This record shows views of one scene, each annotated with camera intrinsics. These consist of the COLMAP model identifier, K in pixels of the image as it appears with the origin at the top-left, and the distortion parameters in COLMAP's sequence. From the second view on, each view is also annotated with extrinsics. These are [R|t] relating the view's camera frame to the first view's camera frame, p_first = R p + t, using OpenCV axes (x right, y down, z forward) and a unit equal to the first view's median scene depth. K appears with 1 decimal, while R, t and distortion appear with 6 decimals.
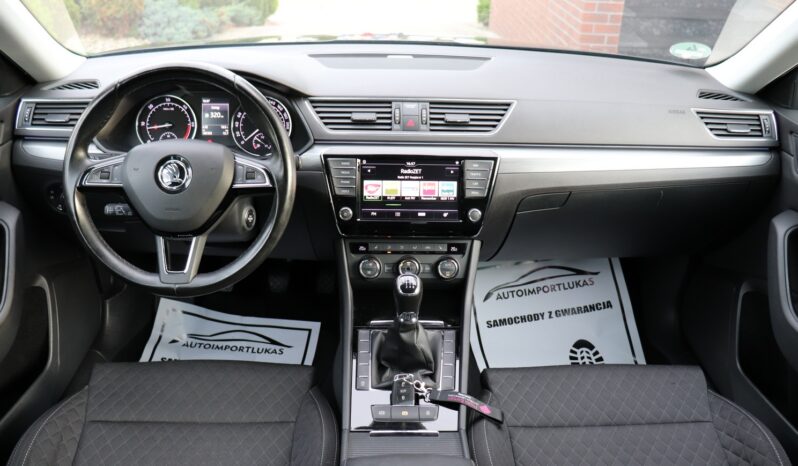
lens RADIAL K [[662.5, 0, 400.0], [0, 662.5, 220.8], [0, 0, 1]] dist [-0.166221, 0.118689]
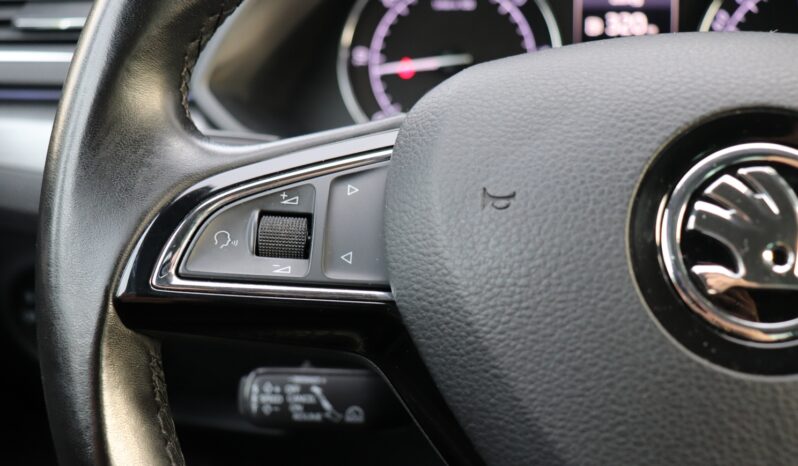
lens RADIAL K [[885.0, 0, 398.4], [0, 885.0, 231.7], [0, 0, 1]] dist [-0.058258, 0.000000]
pose [[0.986564, 0.007243, -0.163216, -0.338323], [-0.021285, 0.996201, -0.084445, -0.045202], [0.161985, 0.086784, 0.982970, 0.670582]]
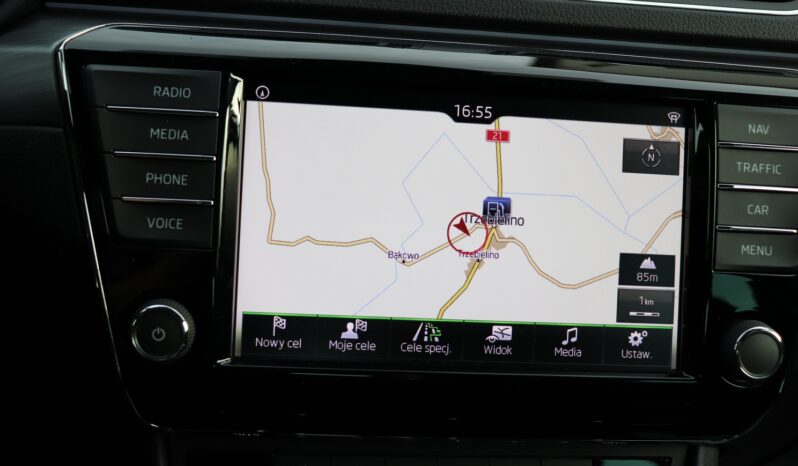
lens RADIAL K [[959.4, 0, 394.9], [0, 959.4, 233.3], [0, 0, 1]] dist [-0.048006, 0.000000]
pose [[0.995238, 0.032469, 0.091913, -0.037390], [-0.022188, 0.993600, -0.110753, -0.009570], [-0.094921, 0.108186, 0.989589, 0.680066]]
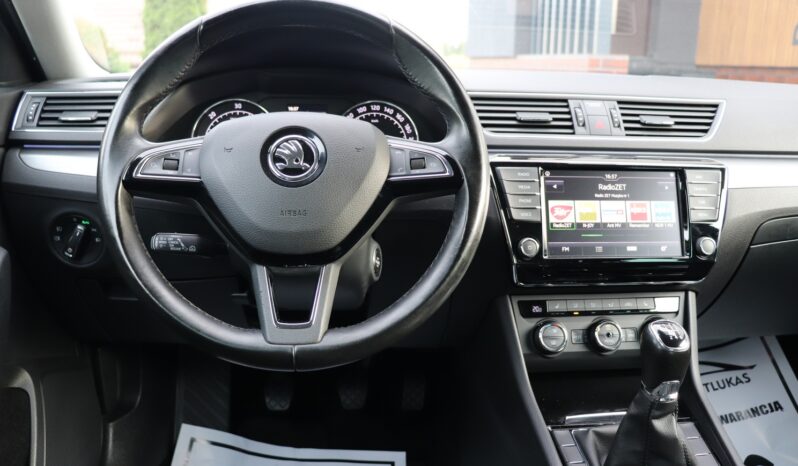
lens RADIAL K [[662.5, 0, 400.4], [0, 662.5, 219.4], [0, 0, 1]] dist [-0.166221, 0.118689]
pose [[0.997360, -0.017111, 0.070574, -0.250316], [0.033784, 0.969597, -0.242363, 0.114531], [-0.064281, 0.244107, 0.967615, 0.357155]]
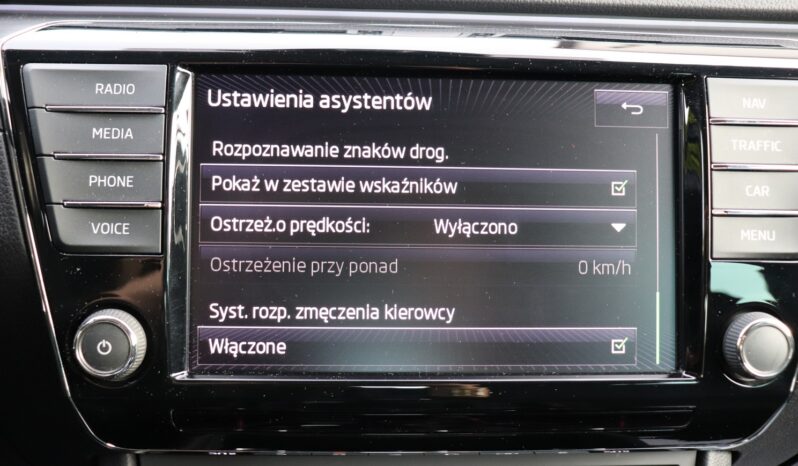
lens RADIAL K [[885.0, 0, 406.1], [0, 885.0, 246.2], [0, 0, 1]] dist [-0.058258, 0.000000]
pose [[0.998866, -0.003276, 0.047503, -0.008066], [0.009406, 0.991545, -0.129420, -0.005160], [-0.046677, 0.129720, 0.990451, 0.724221]]
